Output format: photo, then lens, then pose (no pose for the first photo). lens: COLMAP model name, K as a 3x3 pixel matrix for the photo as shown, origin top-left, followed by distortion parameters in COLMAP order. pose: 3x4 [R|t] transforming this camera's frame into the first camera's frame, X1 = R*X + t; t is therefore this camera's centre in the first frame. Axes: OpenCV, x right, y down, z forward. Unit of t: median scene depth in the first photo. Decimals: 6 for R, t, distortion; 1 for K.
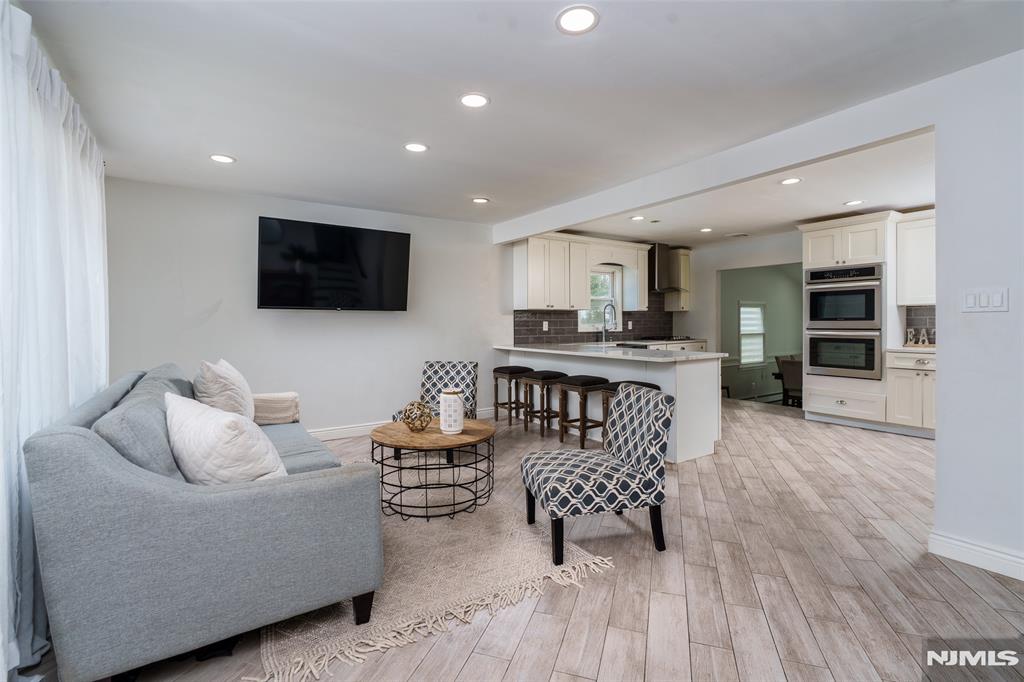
lens RADIAL K [[470.2, 0, 517.8], [0, 470.2, 328.3], [0, 0, 1]] dist [0.002256, 0.000224]
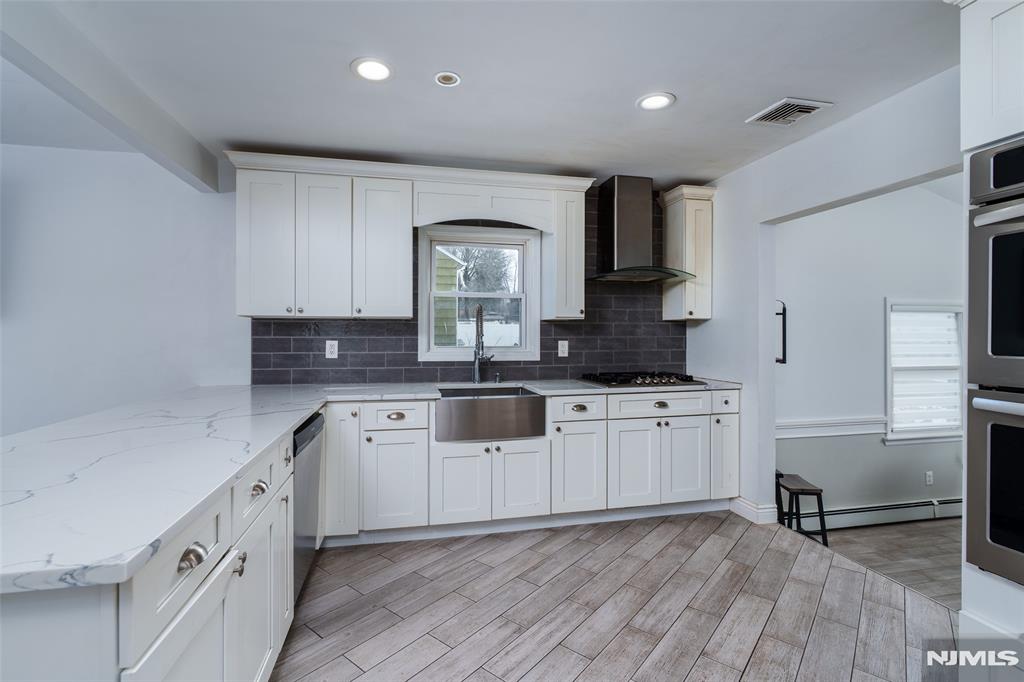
lens RADIAL K [[463.4, 0, 512.0], [0, 463.4, 341.0], [0, 0, 1]] dist [0.017271, 0.000140]
pose [[0.924077, 0.011821, -0.382025, 0.385454], [-0.010803, 0.999930, 0.004809, -0.016561], [0.382055, -0.000317, 0.924140, 0.536760]]
